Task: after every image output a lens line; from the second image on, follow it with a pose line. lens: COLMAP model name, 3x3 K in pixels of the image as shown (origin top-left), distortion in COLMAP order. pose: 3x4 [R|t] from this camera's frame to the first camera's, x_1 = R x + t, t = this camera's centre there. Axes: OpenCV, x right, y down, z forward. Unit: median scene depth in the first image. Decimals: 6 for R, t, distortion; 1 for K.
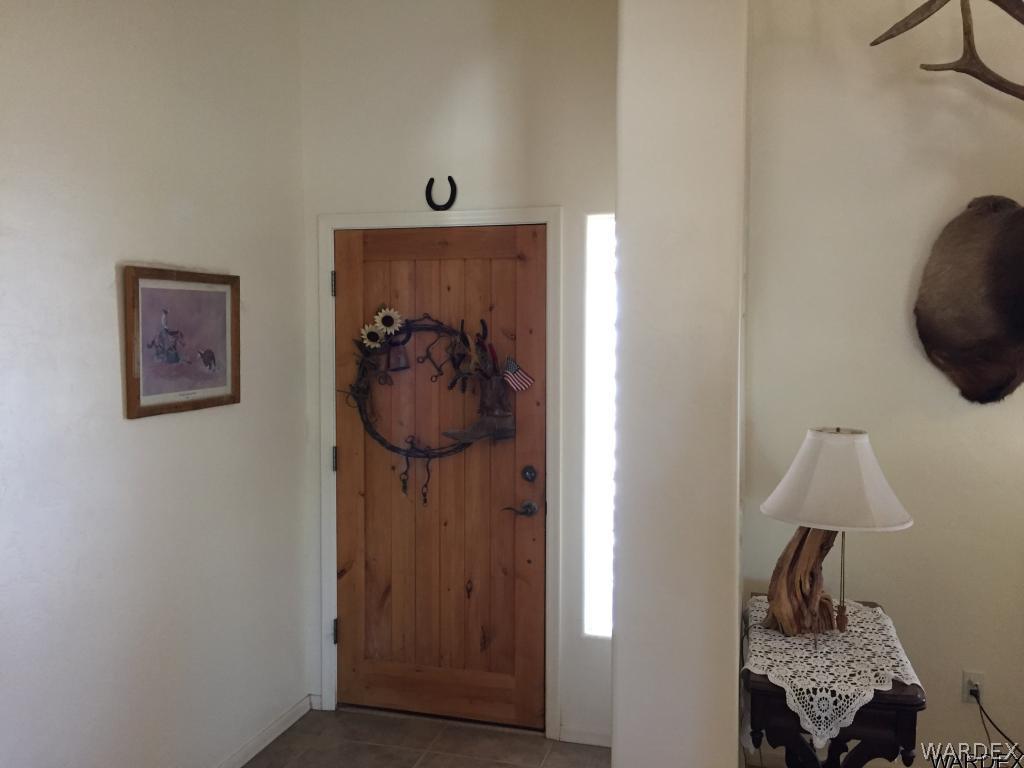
lens RADIAL K [[869.8, 0, 512.0], [0, 869.8, 384.0], [0, 0, 1]] dist [0.082739, -0.126359]
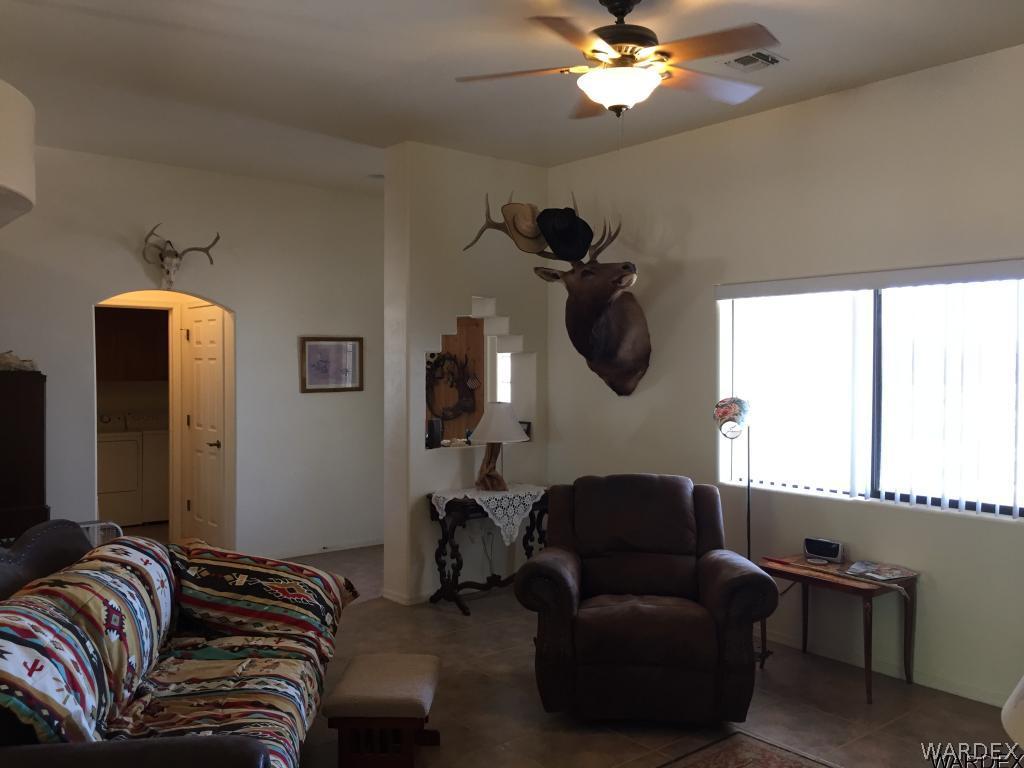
lens RADIAL K [[869.8, 0, 512.0], [0, 869.8, 384.0], [0, 0, 1]] dist [0.082739, -0.126359]
pose [[0.804704, 0.011349, -0.593568, 1.457233], [-0.028436, 0.999407, -0.019442, 0.039368], [0.592995, 0.032524, 0.804549, -0.681442]]
